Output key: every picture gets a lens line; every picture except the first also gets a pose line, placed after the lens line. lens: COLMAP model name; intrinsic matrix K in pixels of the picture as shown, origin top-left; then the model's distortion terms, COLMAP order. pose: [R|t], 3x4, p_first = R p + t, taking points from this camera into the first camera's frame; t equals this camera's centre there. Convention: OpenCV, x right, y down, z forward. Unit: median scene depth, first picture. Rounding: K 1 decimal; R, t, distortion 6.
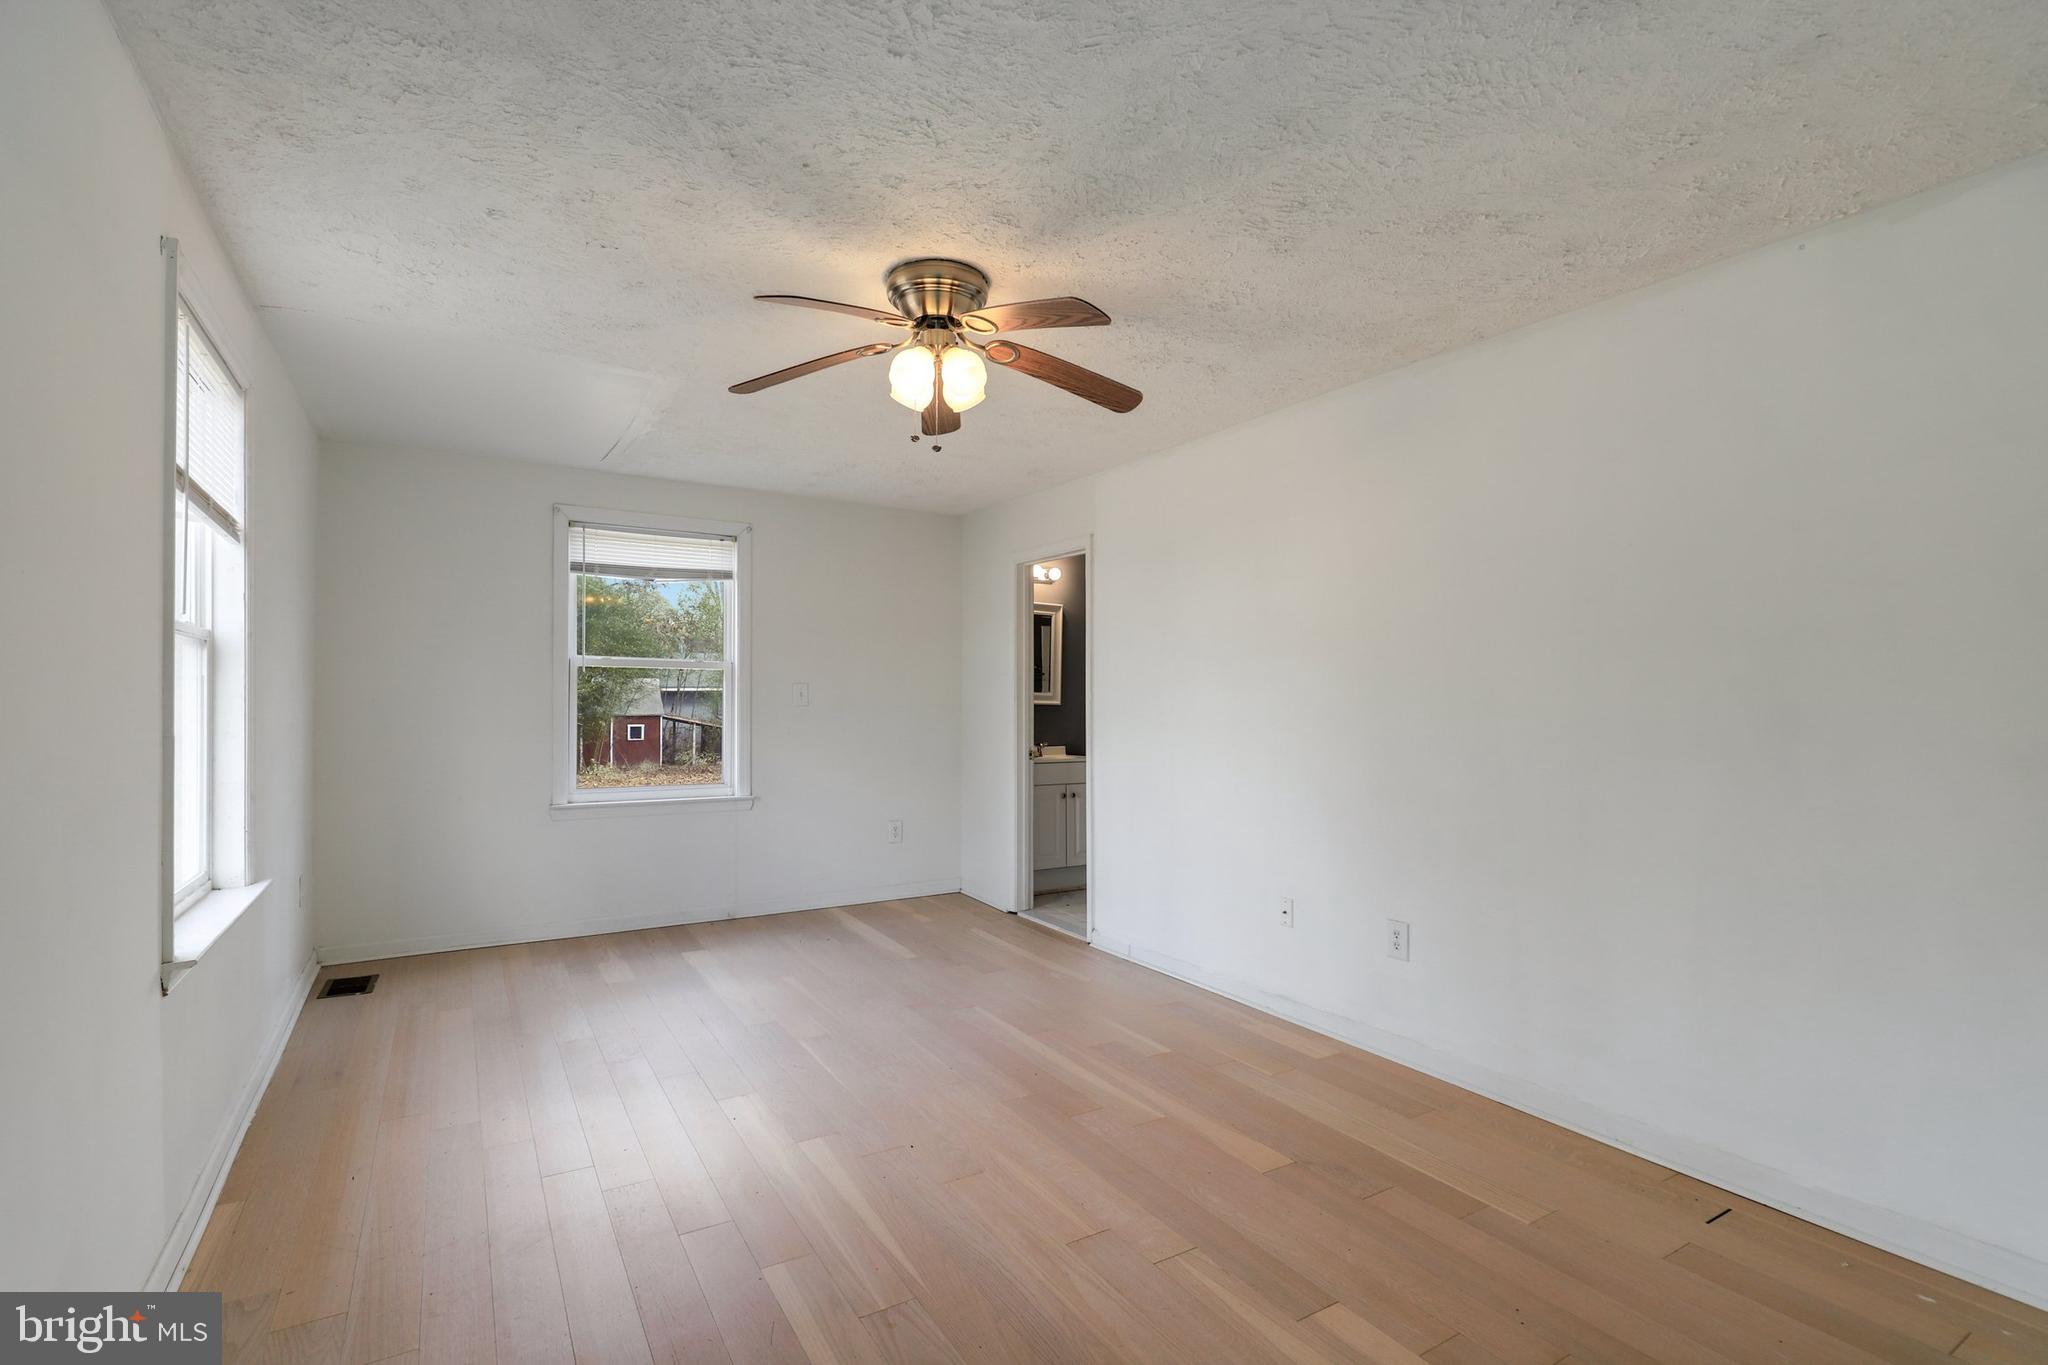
lens RADIAL K [[946.2, 0, 1024.3], [0, 946.2, 694.0], [0, 0, 1]] dist [0.002499, -0.000199]
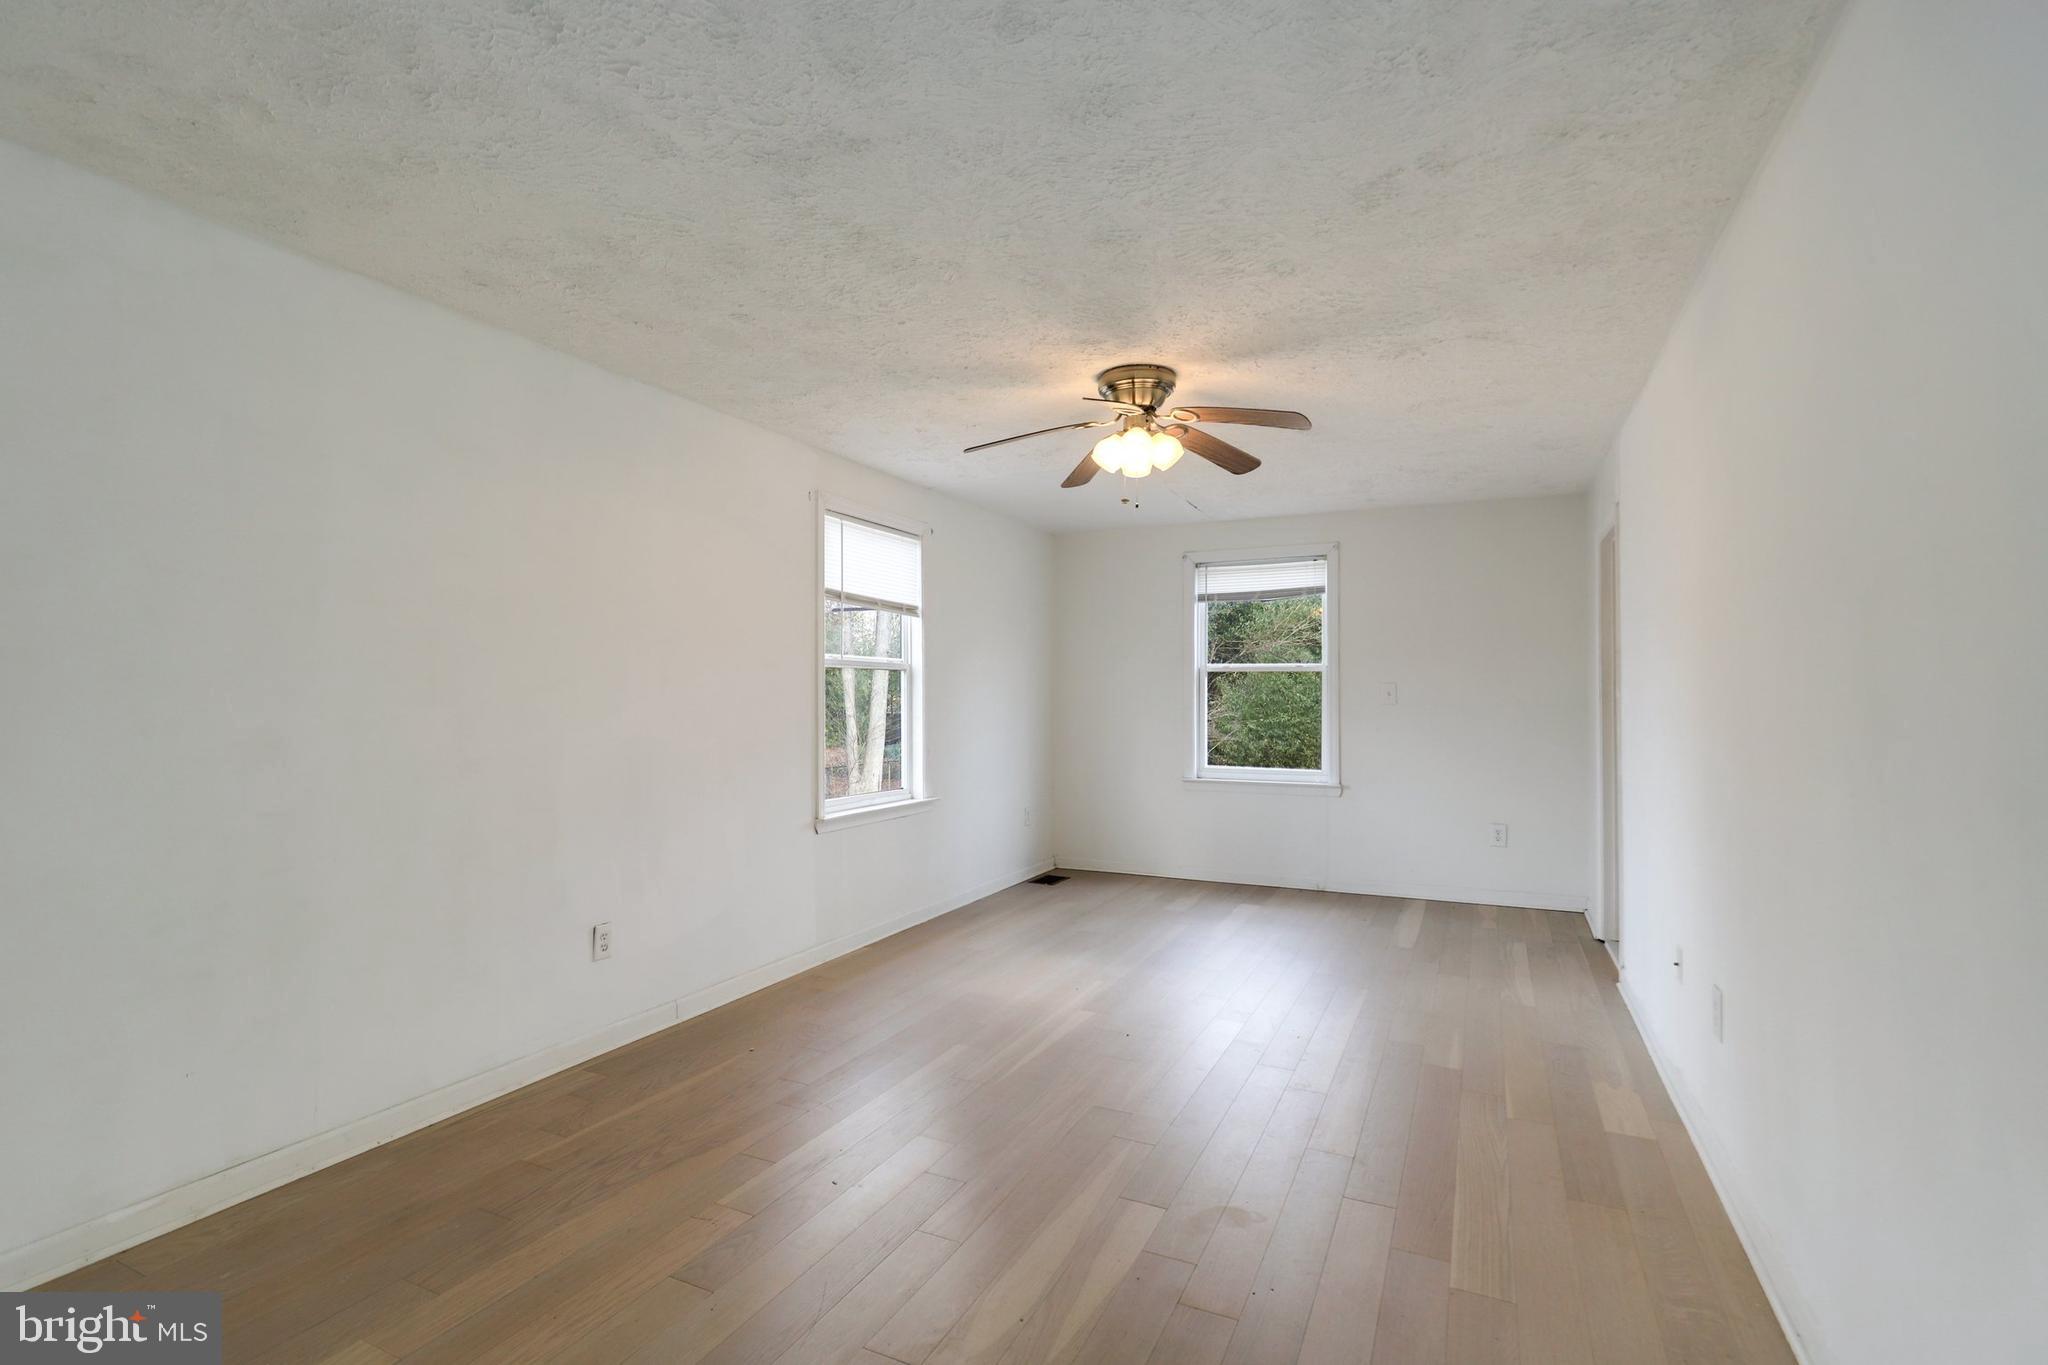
lens RADIAL K [[946.2, 0, 1024.3], [0, 946.2, 694.0], [0, 0, 1]] dist [0.002499, -0.000199]
pose [[0.540441, -0.009184, -0.841332, 0.581468], [0.008642, 0.999948, -0.005364, 0.003893], [0.841338, -0.004372, 0.540492, 0.102968]]
